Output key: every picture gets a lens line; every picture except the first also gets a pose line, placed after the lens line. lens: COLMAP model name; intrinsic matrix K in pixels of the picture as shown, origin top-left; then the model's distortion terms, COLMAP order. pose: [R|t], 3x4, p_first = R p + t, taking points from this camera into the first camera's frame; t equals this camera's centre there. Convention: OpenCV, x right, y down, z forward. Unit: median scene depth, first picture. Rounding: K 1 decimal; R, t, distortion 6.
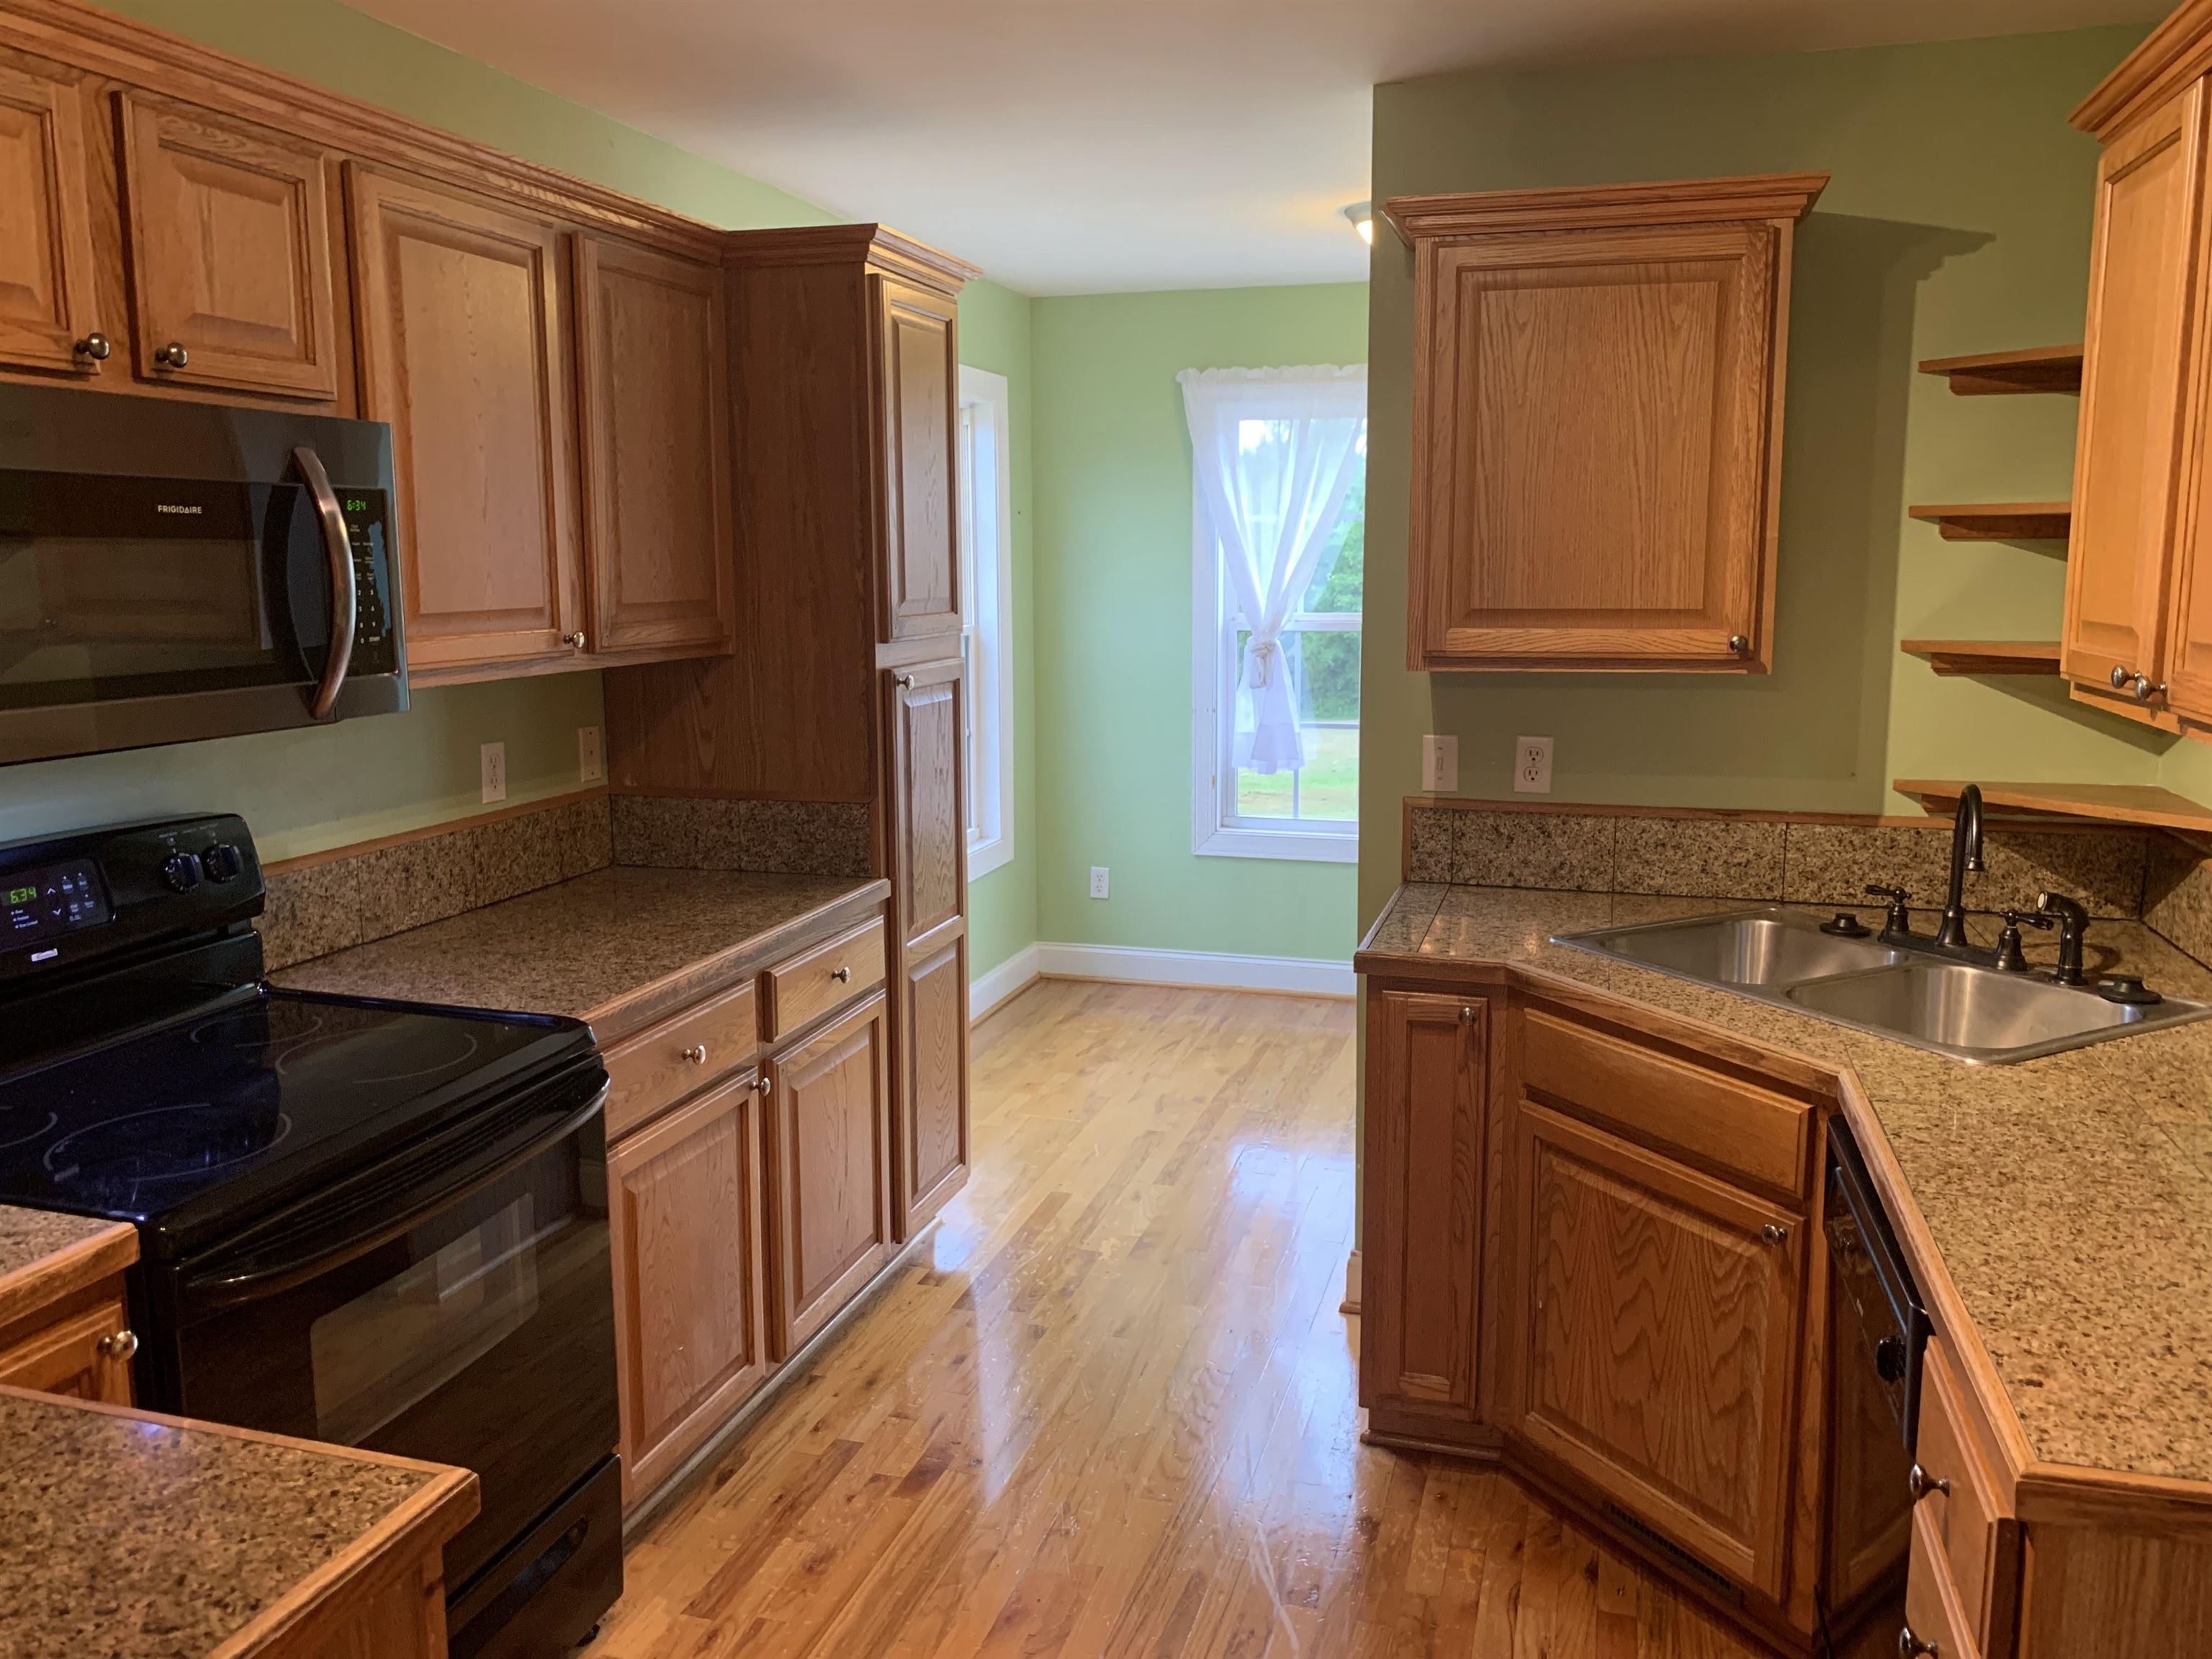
lens RADIAL K [[1710.3, 0, 1124.9], [0, 1710.3, 798.2], [0, 0, 1]] dist [0.040301, -0.059721]
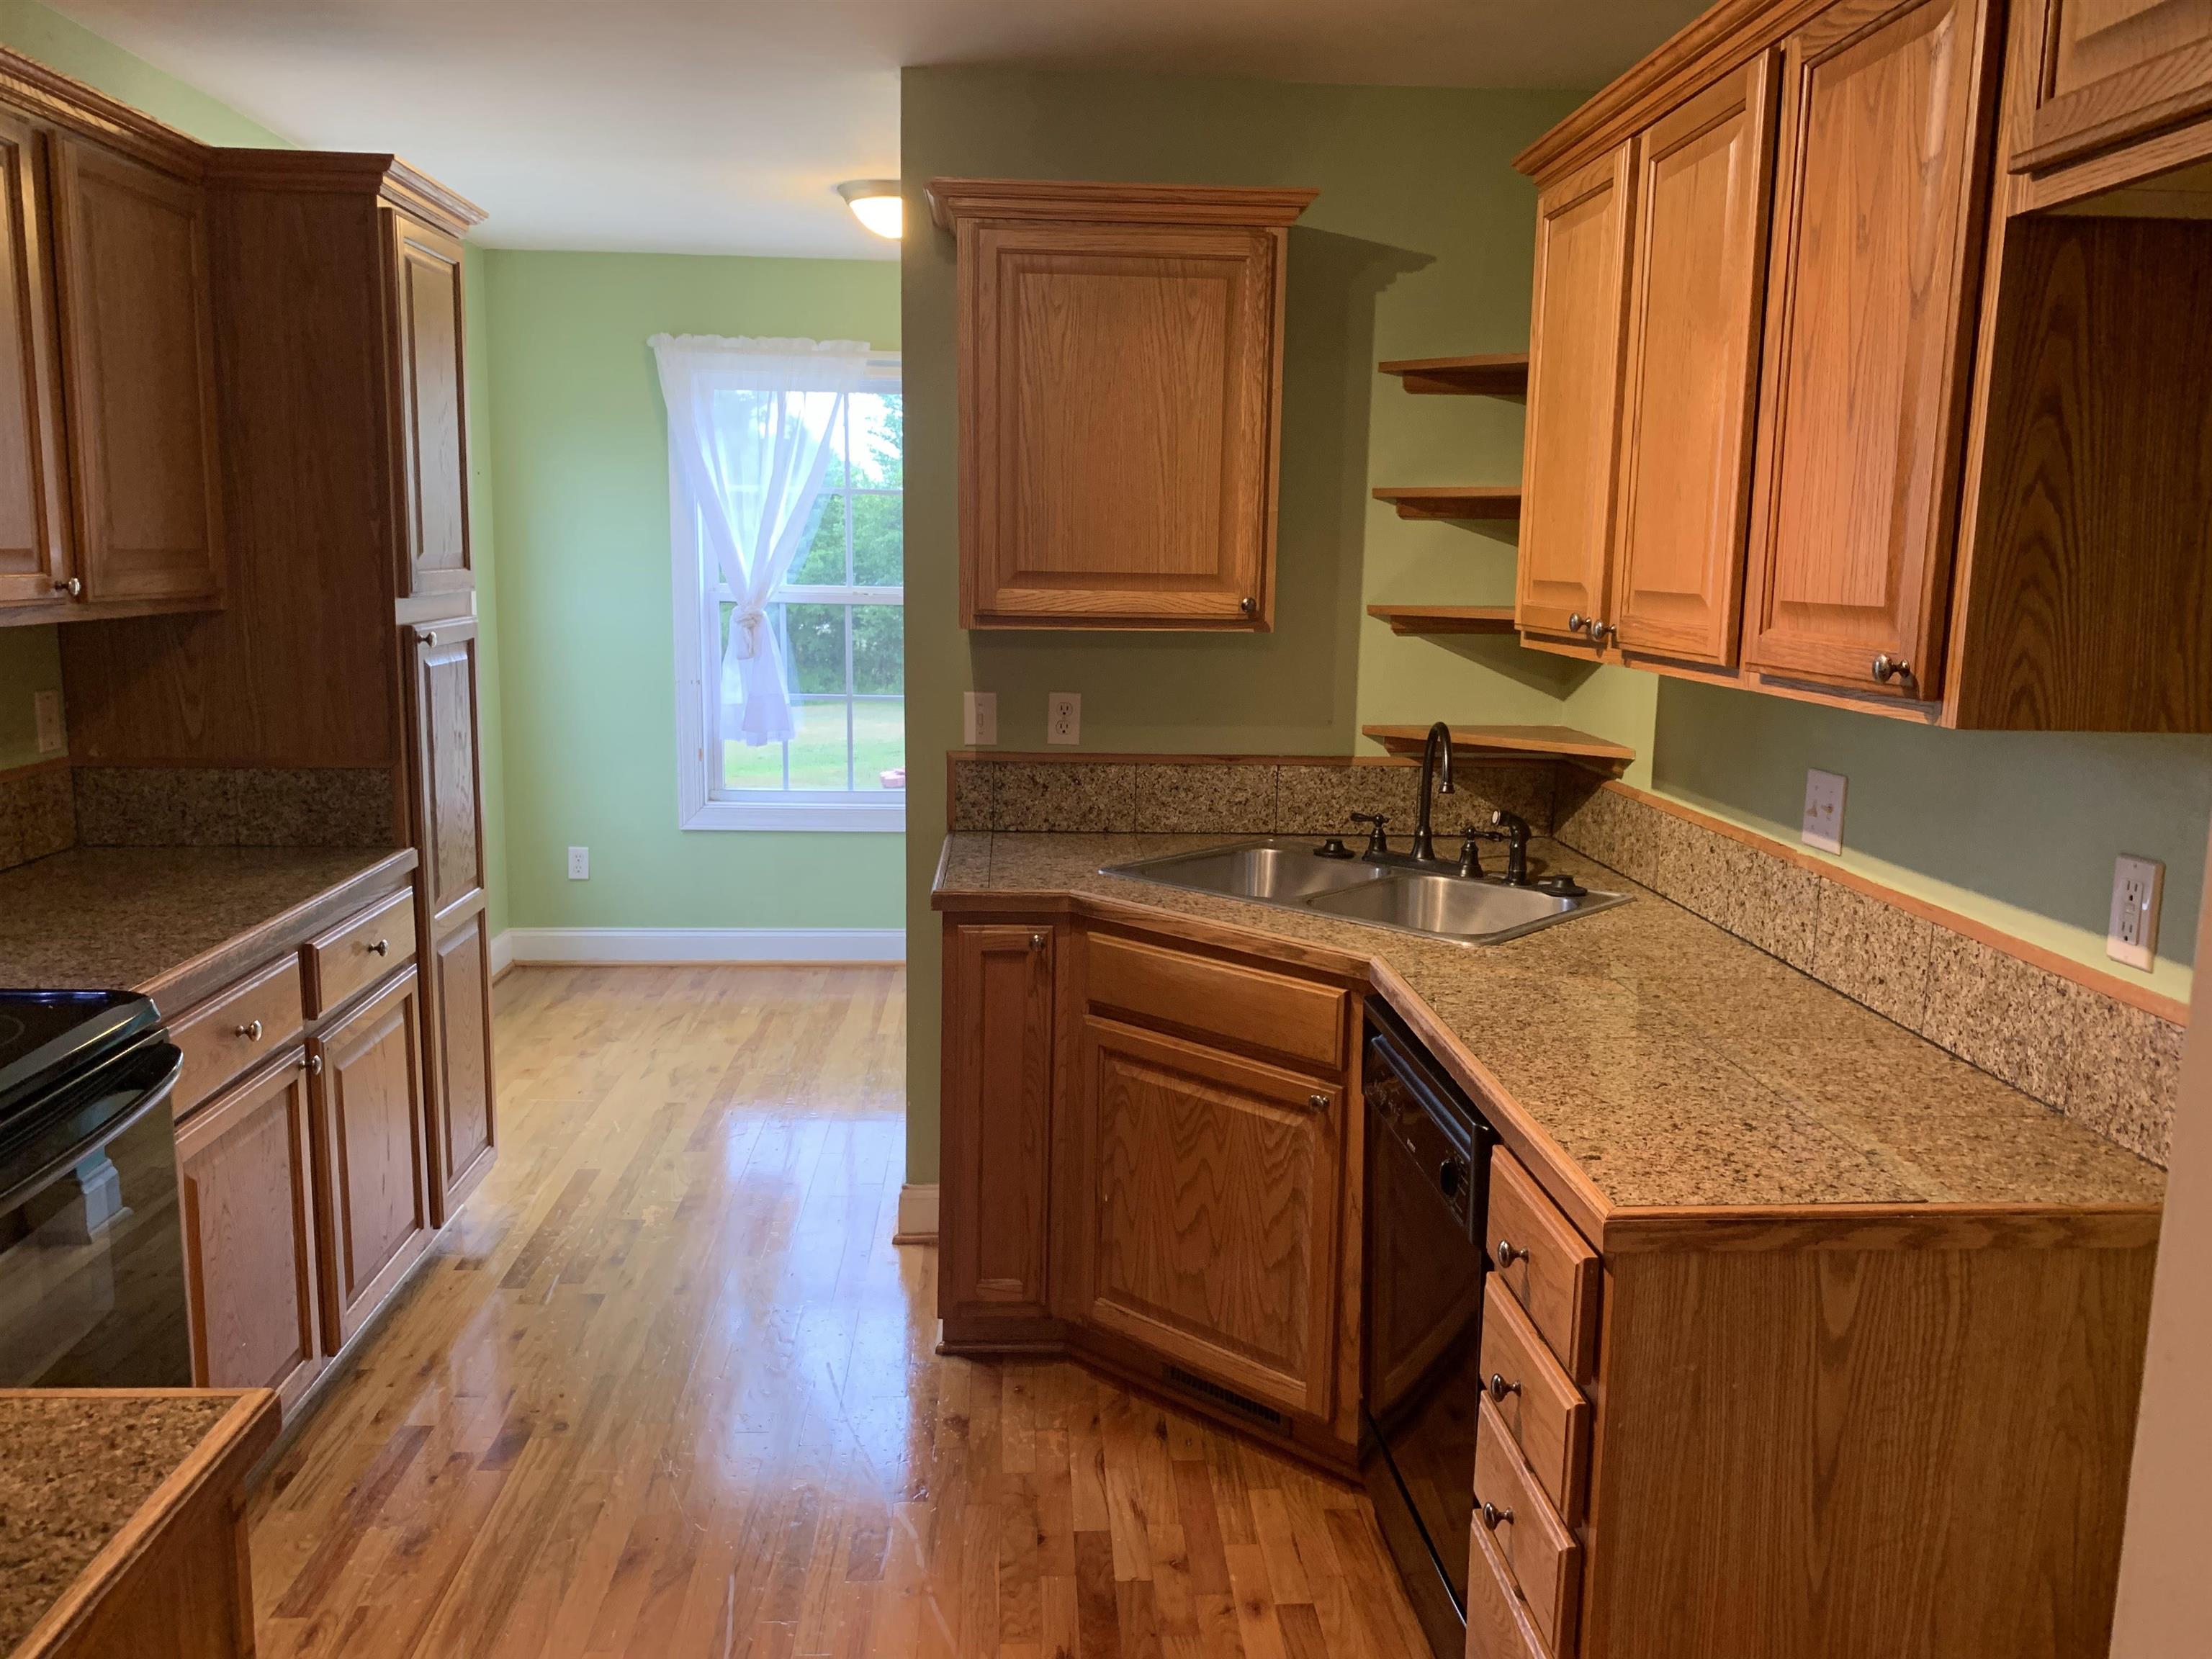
lens RADIAL K [[1710.3, 0, 1128.6], [0, 1710.3, 812.9], [0, 0, 1]] dist [0.040301, -0.059721]
pose [[0.940555, -0.032546, 0.338077, -0.103909], [0.027731, 0.999434, 0.019063, 0.024217], [-0.338506, -0.008555, 0.940925, -0.037652]]
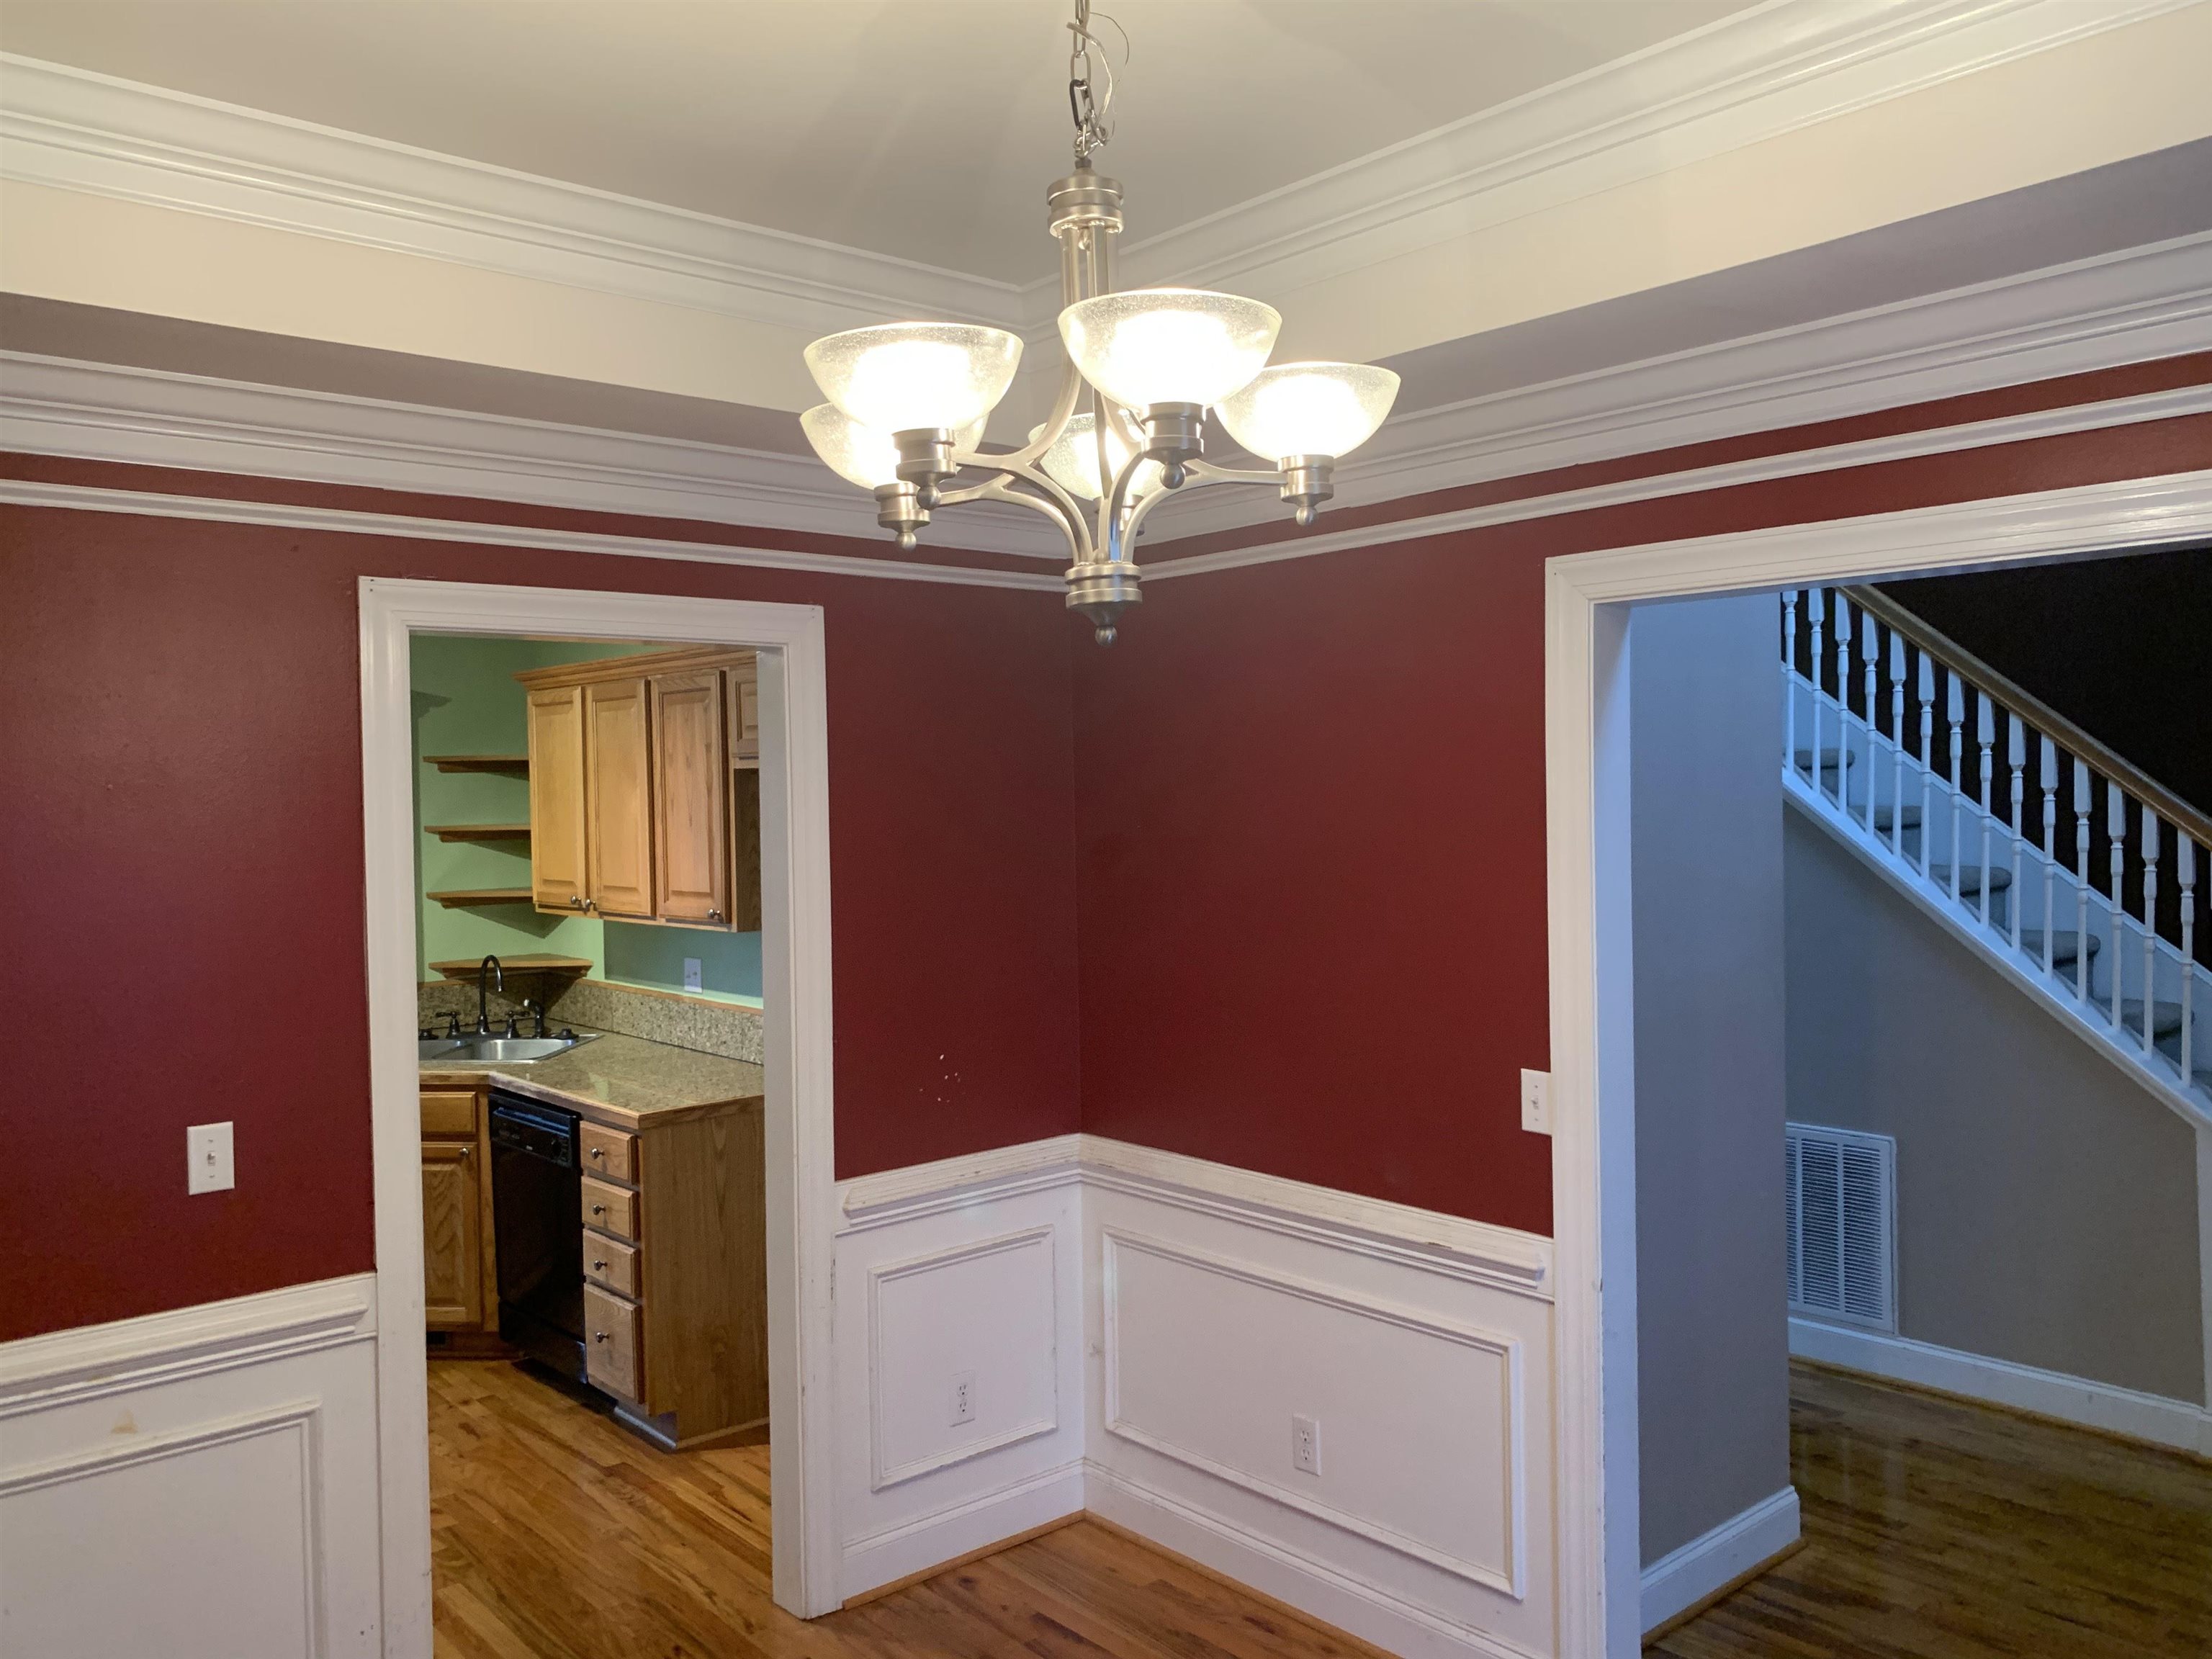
lens RADIAL K [[1710.3, 0, 1125.6], [0, 1710.3, 813.8], [0, 0, 1]] dist [0.040301, -0.059721]
pose [[0.542511, -0.026594, 0.839627, -0.837023], [0.138780, 0.988602, -0.058358, 0.049874], [-0.828506, 0.148183, 0.540019, -0.817307]]
